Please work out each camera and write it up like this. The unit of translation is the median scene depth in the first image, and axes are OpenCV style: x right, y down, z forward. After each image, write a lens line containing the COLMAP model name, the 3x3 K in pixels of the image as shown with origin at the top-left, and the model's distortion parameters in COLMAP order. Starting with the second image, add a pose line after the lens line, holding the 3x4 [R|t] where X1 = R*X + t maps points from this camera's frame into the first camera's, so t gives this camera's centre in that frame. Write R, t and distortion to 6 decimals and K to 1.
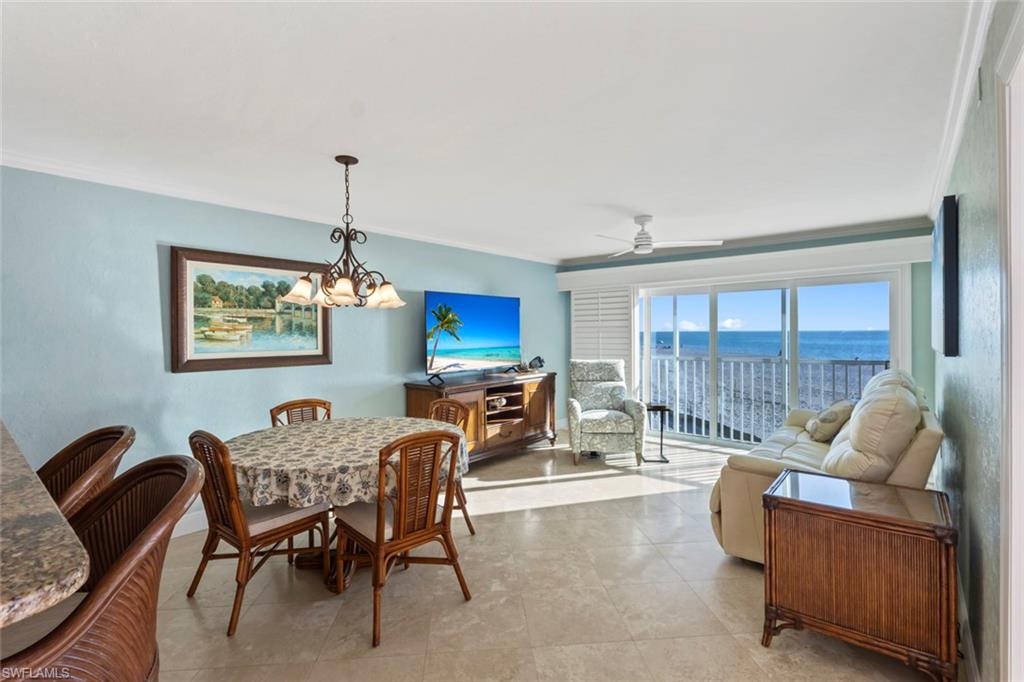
lens RADIAL K [[473.3, 0, 512.0], [0, 473.3, 341.0], [0, 0, 1]] dist [-0.000589, -0.000009]
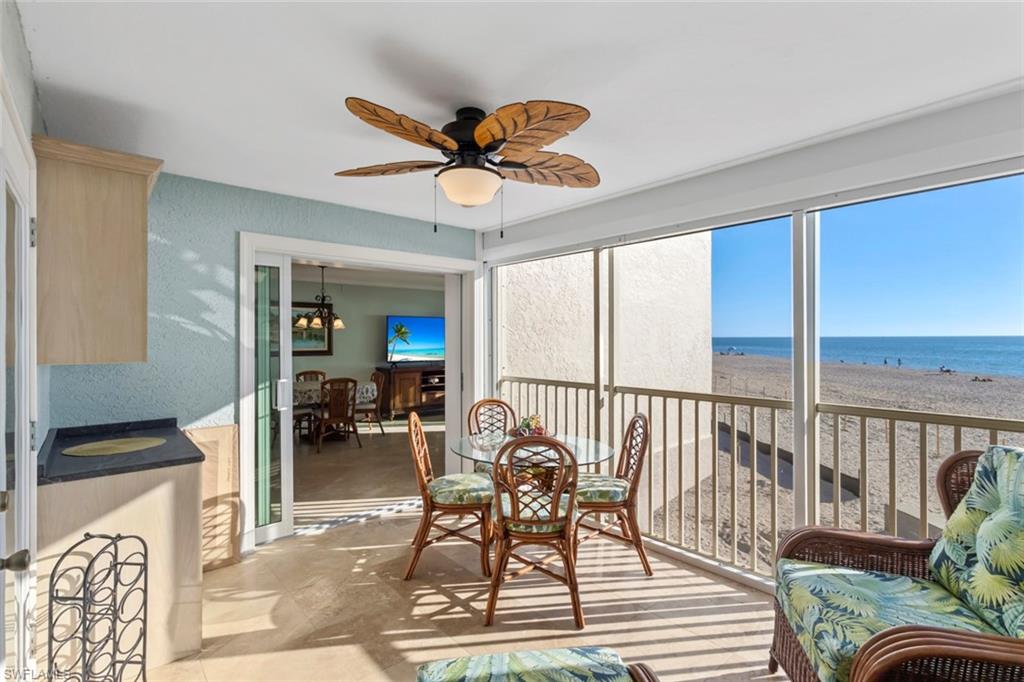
lens RADIAL K [[473.3, 0, 512.0], [0, 473.3, 341.0], [0, 0, 1]] dist [-0.000589, -0.000009]
pose [[0.987979, 0.006276, -0.154460, 0.668695], [-0.008138, 0.999902, -0.011427, 0.006795], [0.154374, 0.012547, 0.987933, -0.830835]]
